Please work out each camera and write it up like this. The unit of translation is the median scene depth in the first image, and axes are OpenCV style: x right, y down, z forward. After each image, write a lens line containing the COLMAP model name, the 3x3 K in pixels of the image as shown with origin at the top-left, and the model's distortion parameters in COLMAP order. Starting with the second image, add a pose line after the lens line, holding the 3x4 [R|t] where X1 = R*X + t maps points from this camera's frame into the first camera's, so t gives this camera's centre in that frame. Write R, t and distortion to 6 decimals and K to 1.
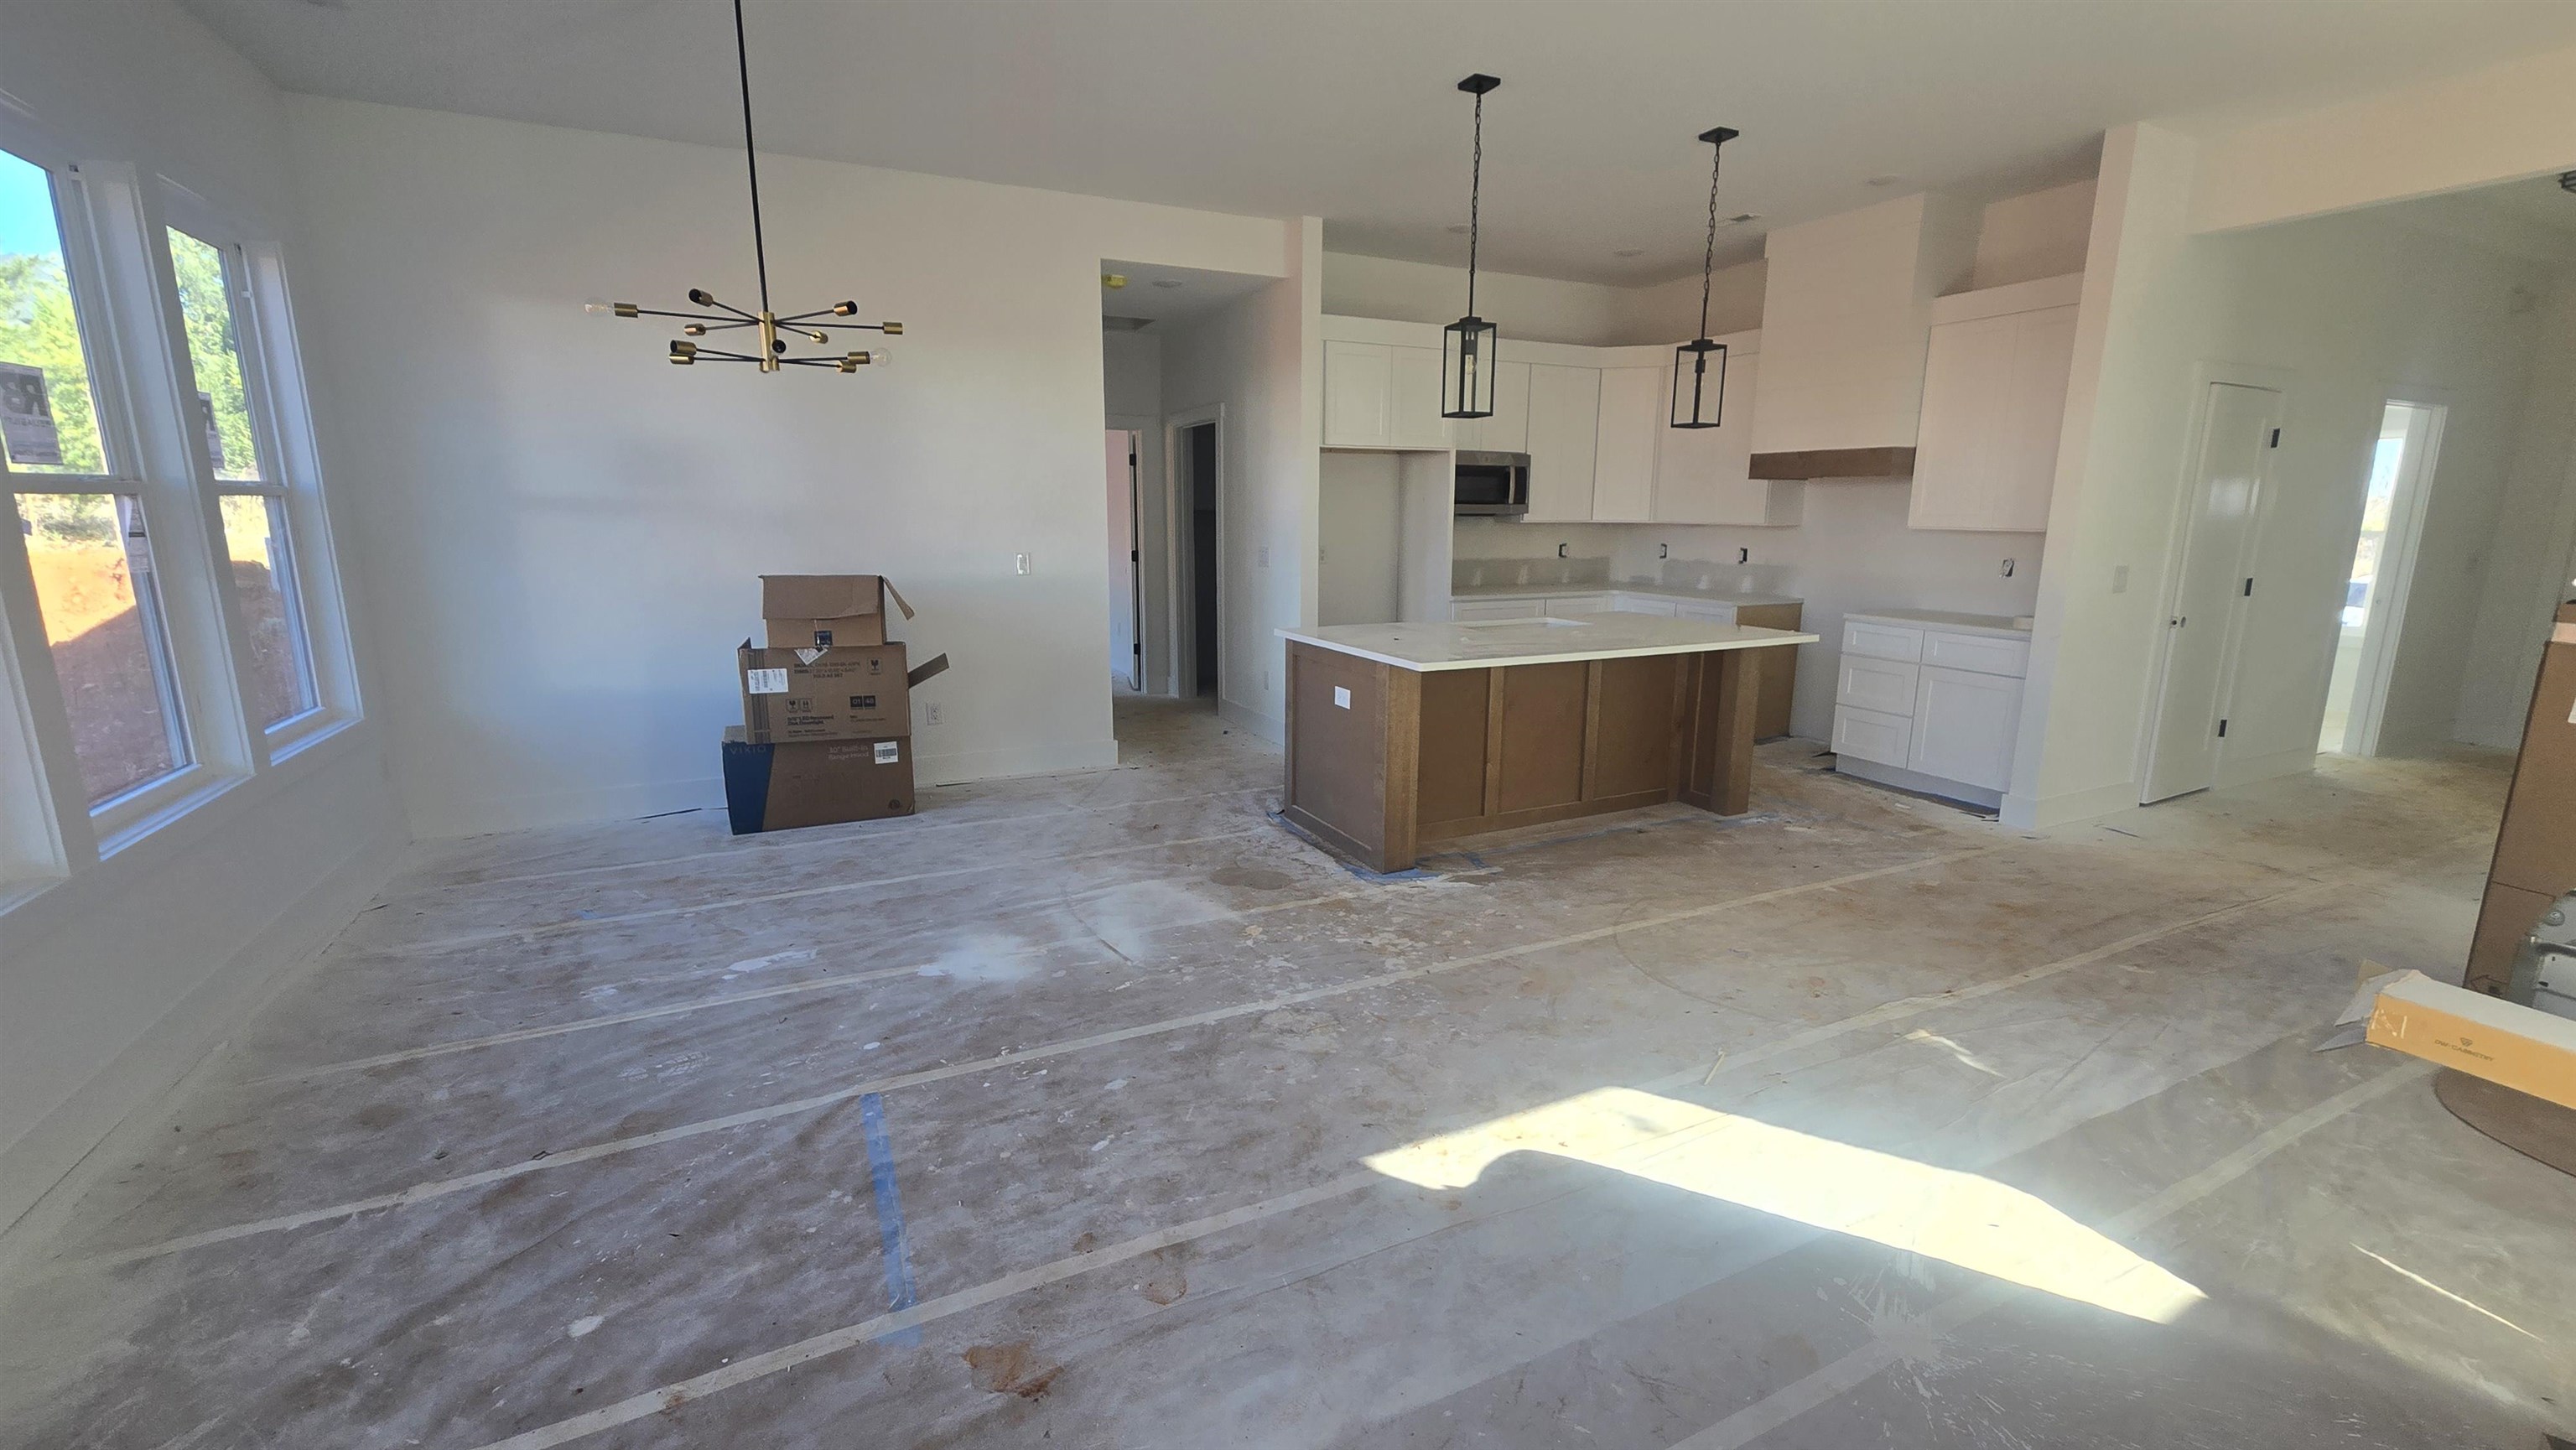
lens RADIAL K [[1058.0, 0, 1284.5], [0, 1058.0, 701.6], [0, 0, 1]] dist [-0.002503, 0.002232]
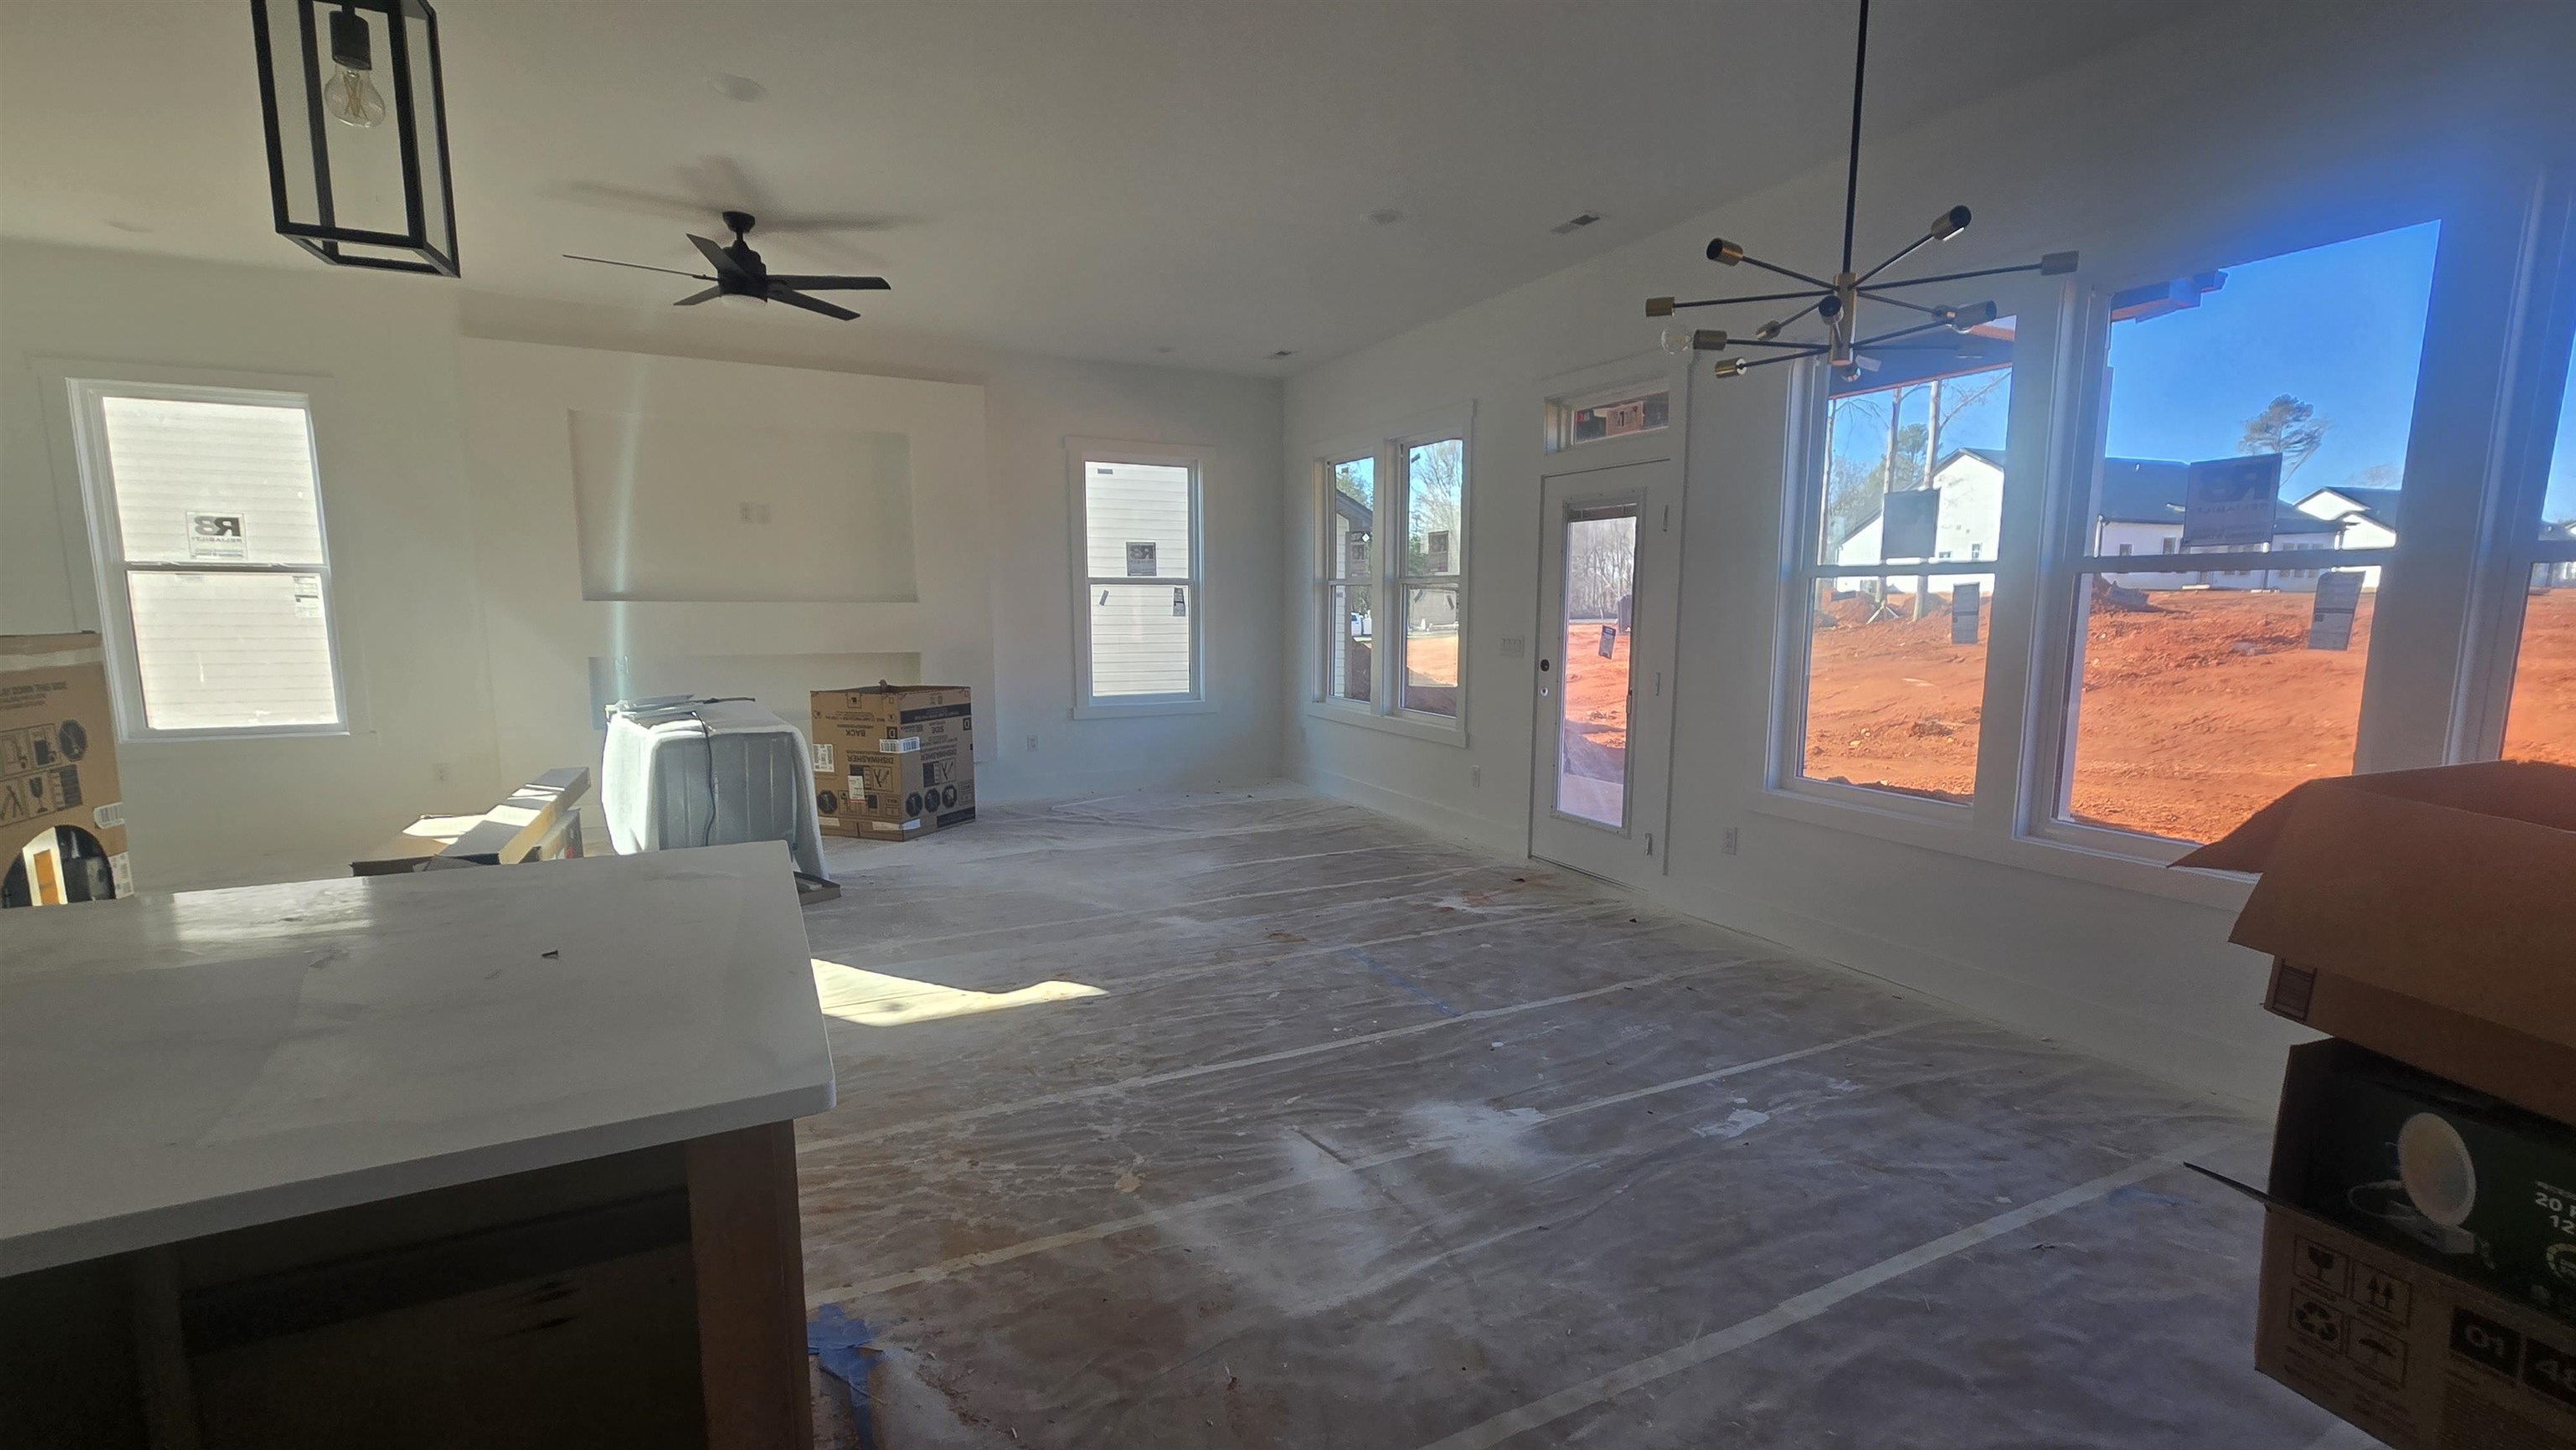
lens RADIAL K [[1105.5, 0, 1342.1], [0, 1105.5, 755.1], [0, 0, 1]] dist [-0.000622, -0.000065]
pose [[-0.999082, -0.006462, -0.042337, -0.130730], [-0.019540, 0.948442, 0.316347, -0.262785], [0.038110, 0.316884, -0.947698, 1.549972]]
